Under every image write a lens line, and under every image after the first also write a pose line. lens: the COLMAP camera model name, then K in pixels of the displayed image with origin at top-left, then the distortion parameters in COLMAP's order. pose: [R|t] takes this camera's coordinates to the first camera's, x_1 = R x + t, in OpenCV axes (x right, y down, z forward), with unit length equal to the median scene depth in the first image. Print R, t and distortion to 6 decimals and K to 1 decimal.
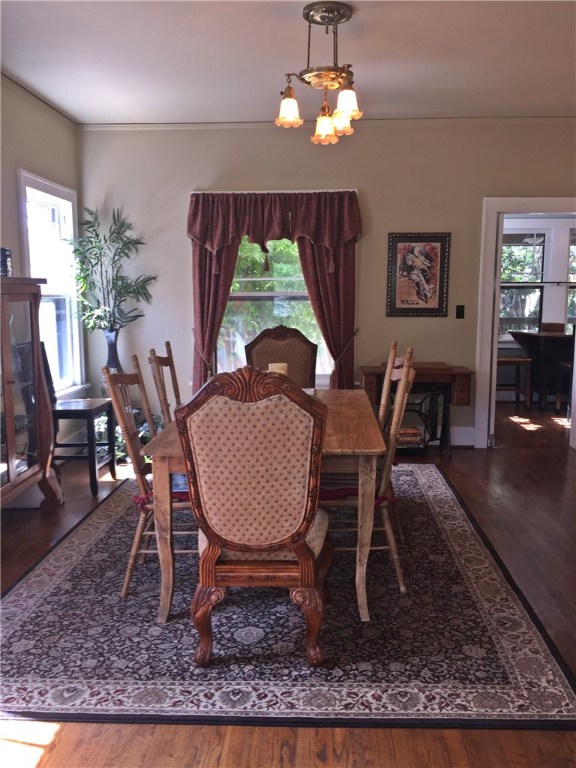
lens RADIAL K [[660.8, 0, 288.0], [0, 660.8, 384.0], [0, 0, 1]] dist [0.073296, -0.107379]
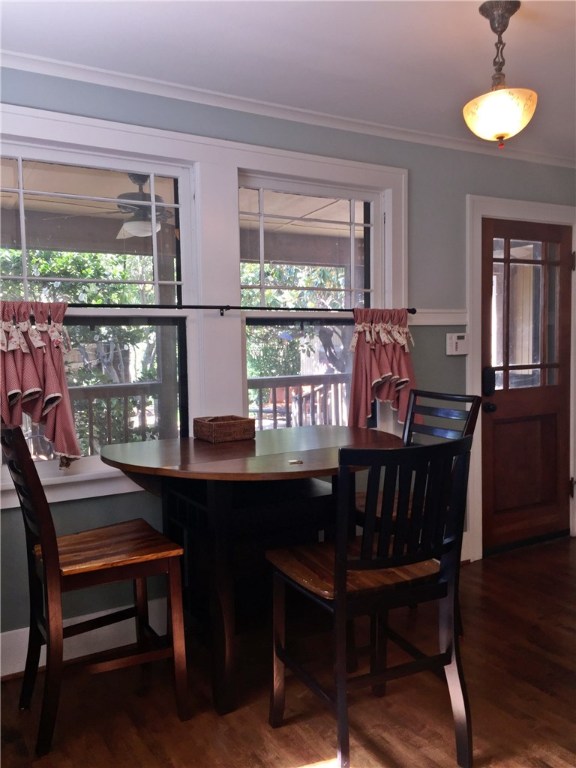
lens RADIAL K [[660.8, 0, 288.0], [0, 660.8, 384.0], [0, 0, 1]] dist [0.073296, -0.107379]
pose [[0.833847, -0.048872, 0.549829, 0.221858], [0.091122, 0.994595, -0.049785, -0.084547], [-0.544423, 0.091615, 0.833792, 0.655268]]
